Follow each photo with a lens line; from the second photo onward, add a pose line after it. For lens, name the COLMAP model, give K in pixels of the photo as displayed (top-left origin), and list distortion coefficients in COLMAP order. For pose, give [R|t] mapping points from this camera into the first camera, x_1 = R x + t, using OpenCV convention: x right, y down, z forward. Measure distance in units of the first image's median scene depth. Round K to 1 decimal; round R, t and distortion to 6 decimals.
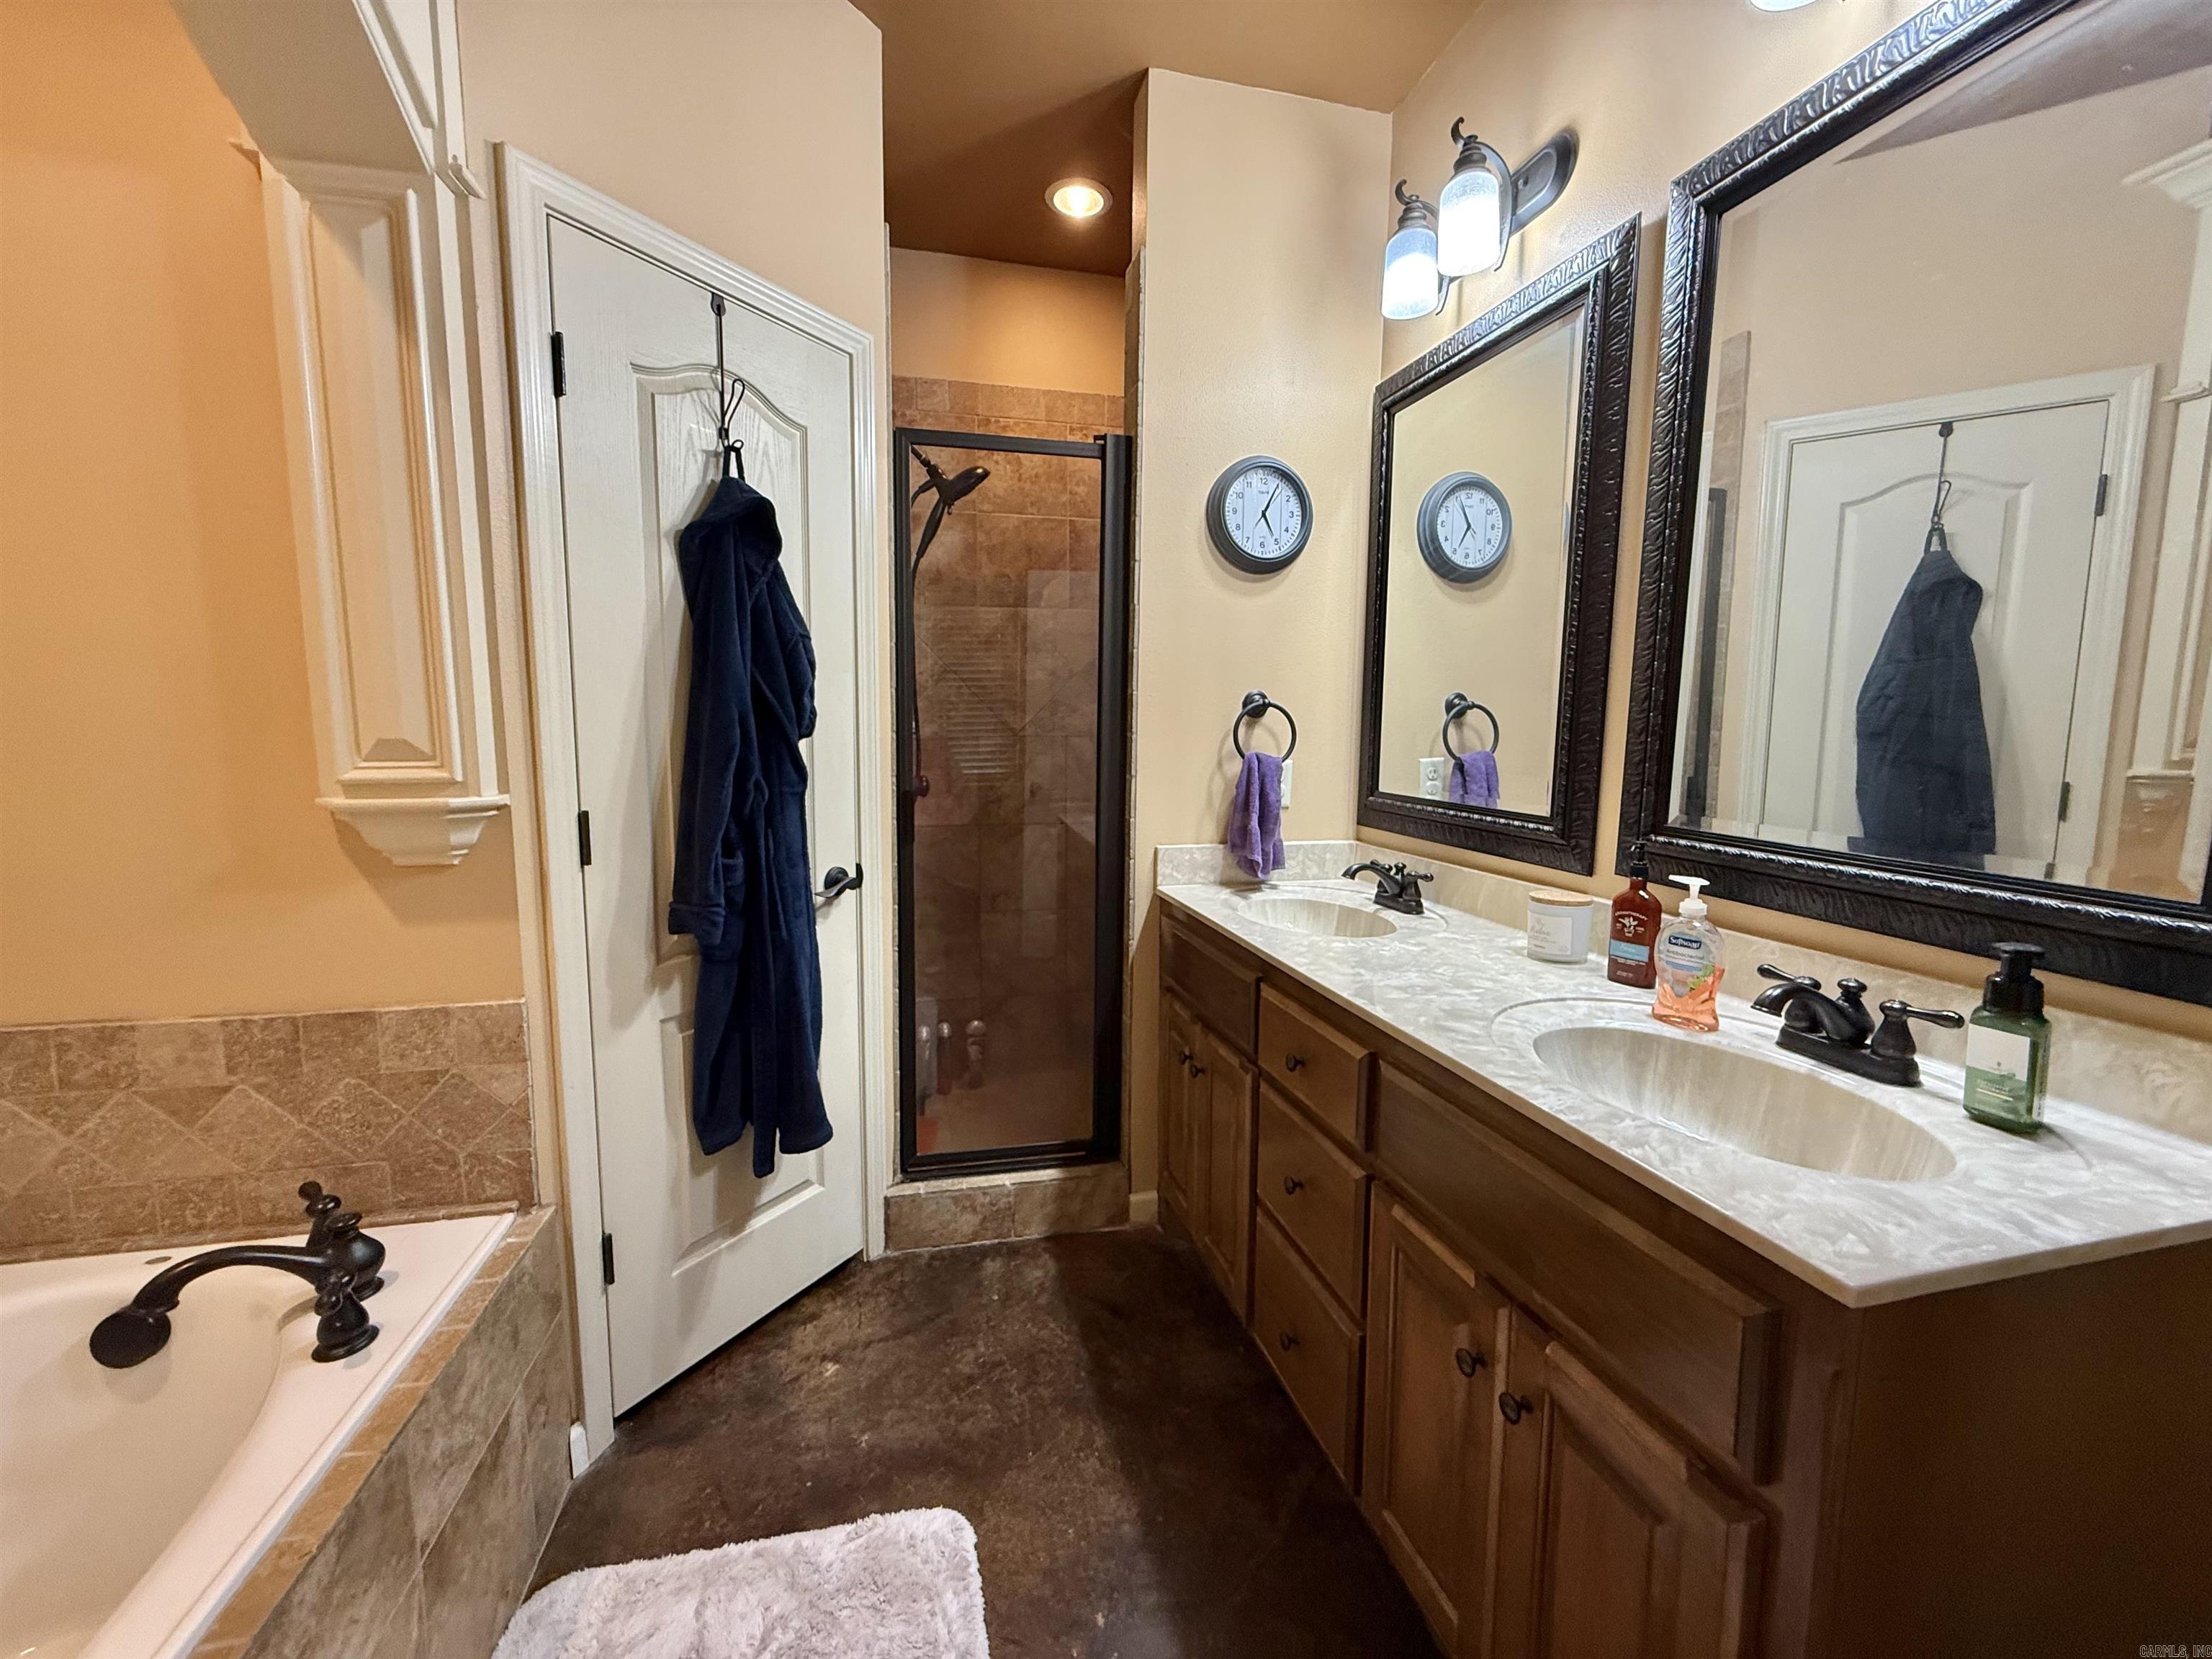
lens RADIAL K [[886.6, 0, 1097.5], [0, 886.6, 826.6], [0, 0, 1]] dist [0.000424, 0.000014]
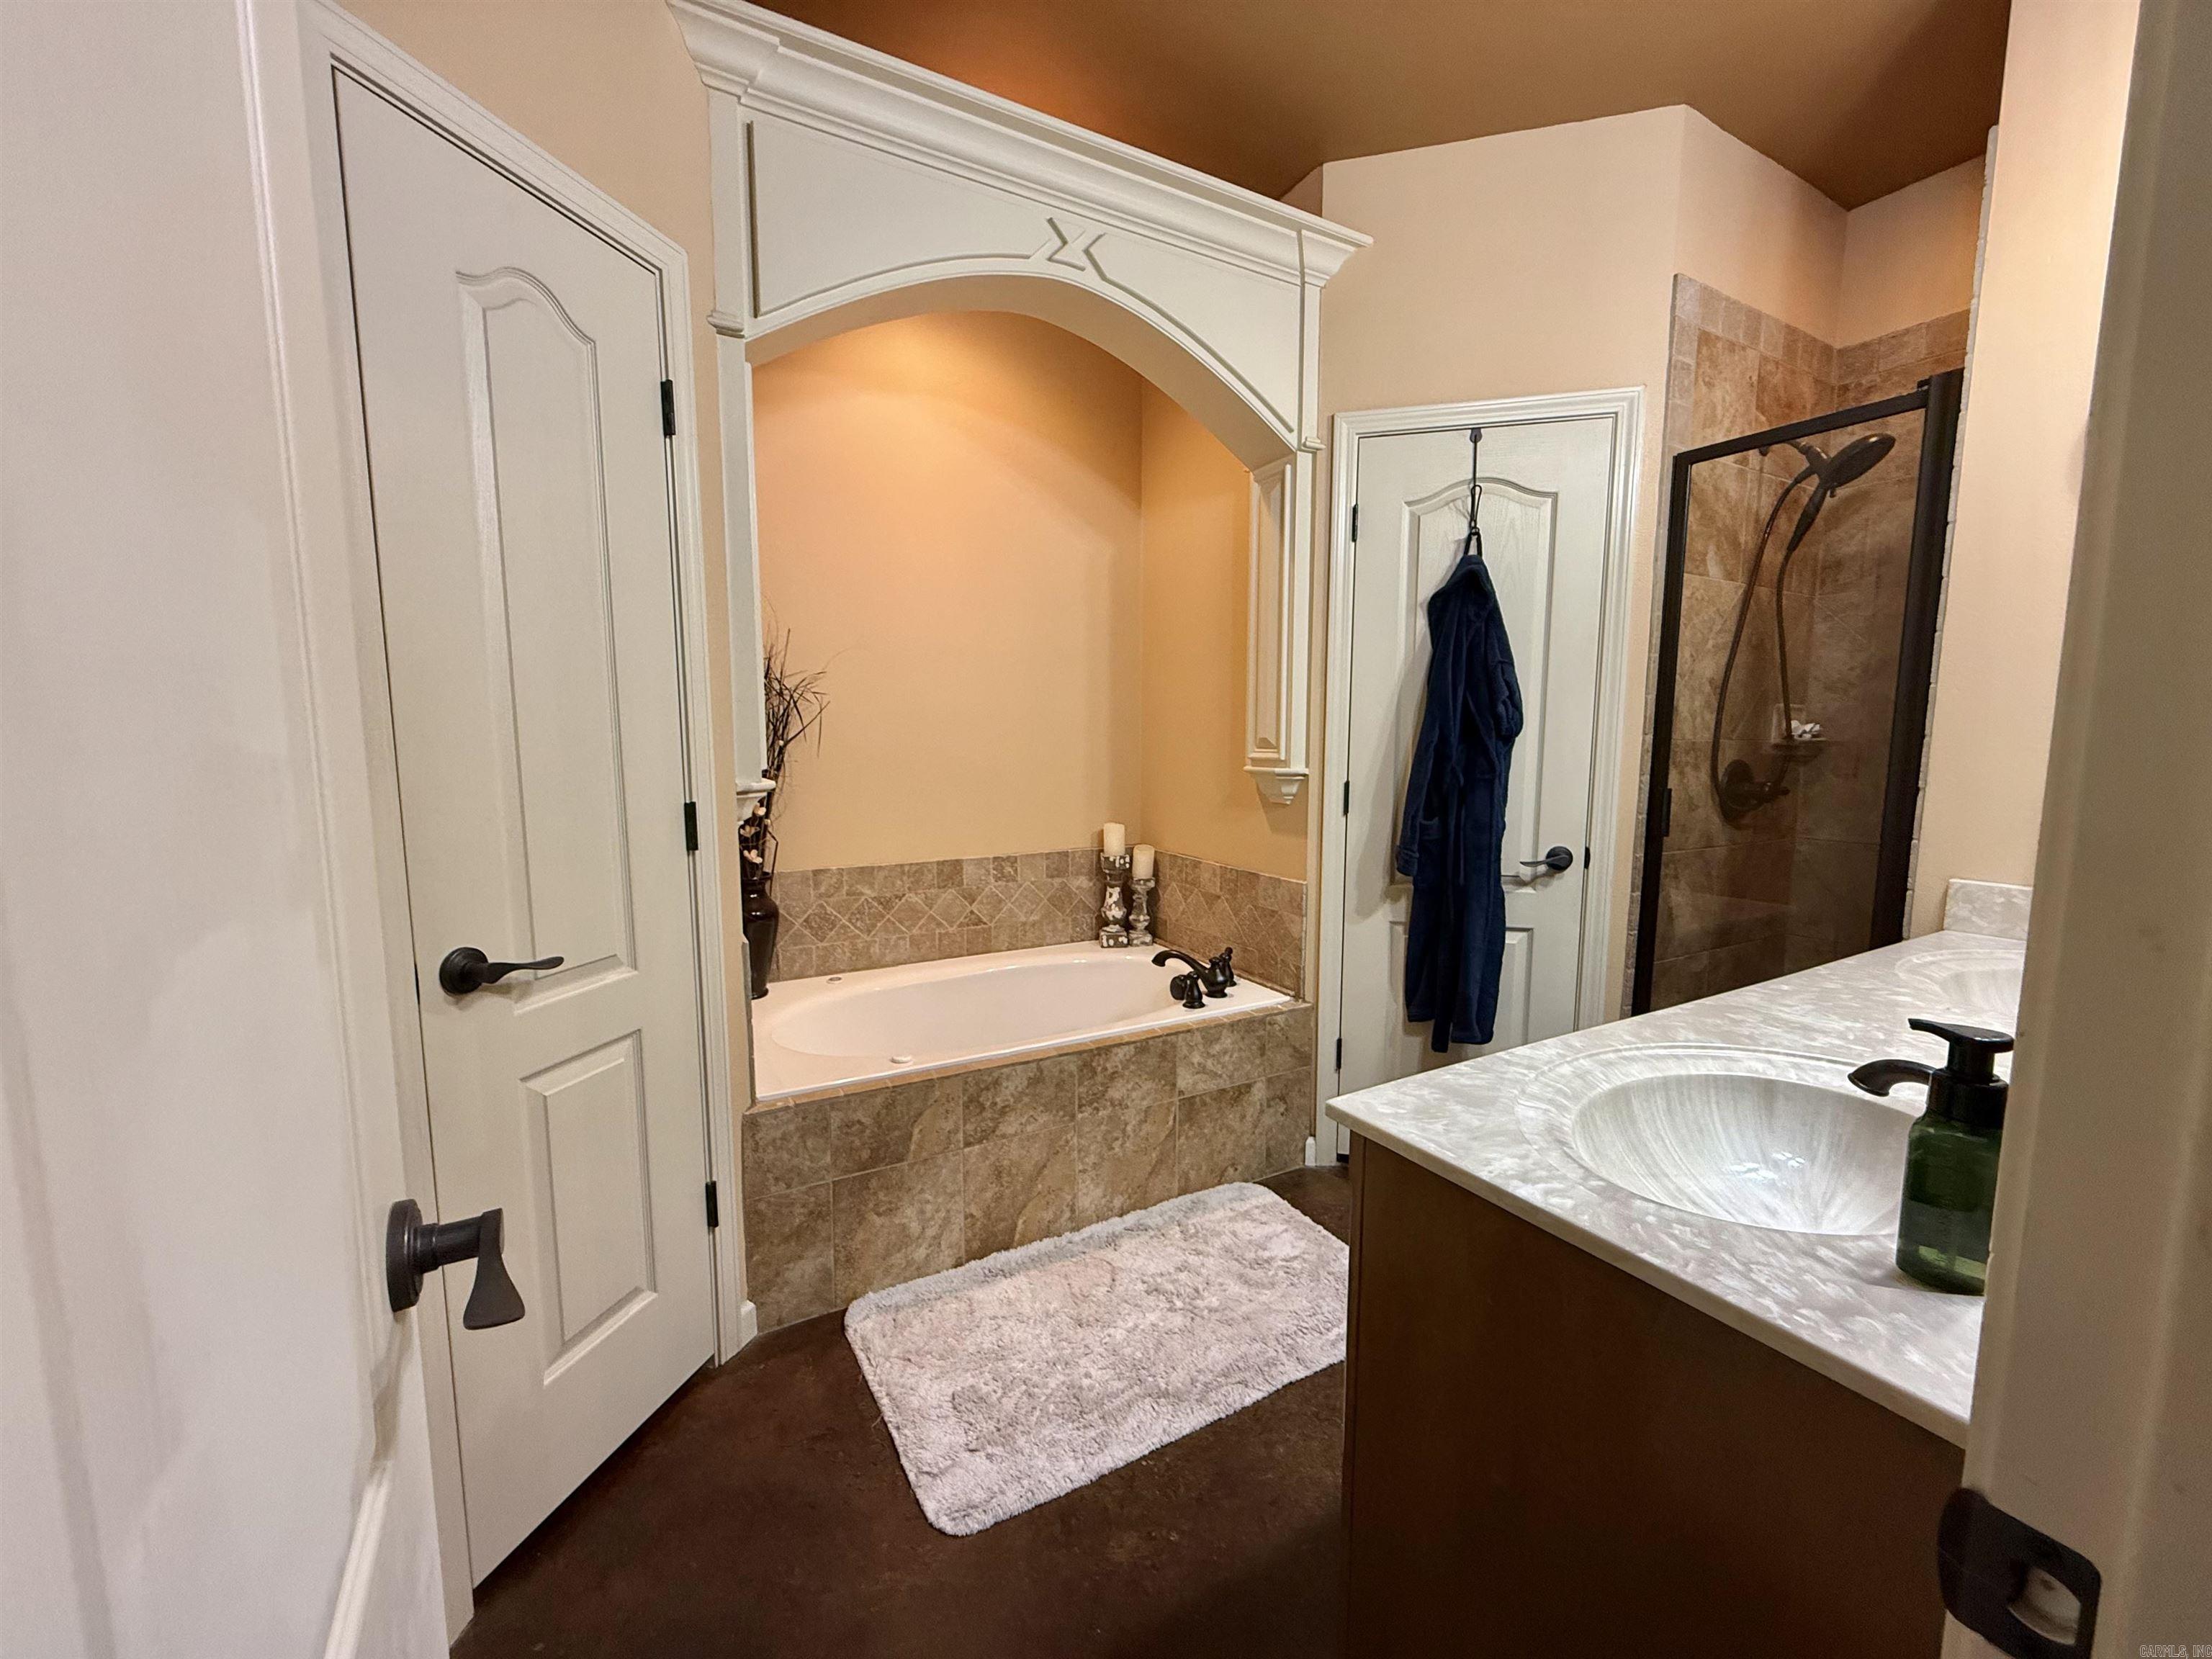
lens RADIAL K [[886.6, 0, 1097.5], [0, 886.6, 826.6], [0, 0, 1]] dist [0.000424, 0.000014]
pose [[0.271107, 0.097144, -0.957635, 0.988214], [-0.104254, 0.992005, 0.071116, -0.001882], [0.956887, 0.080558, 0.279067, 0.083268]]
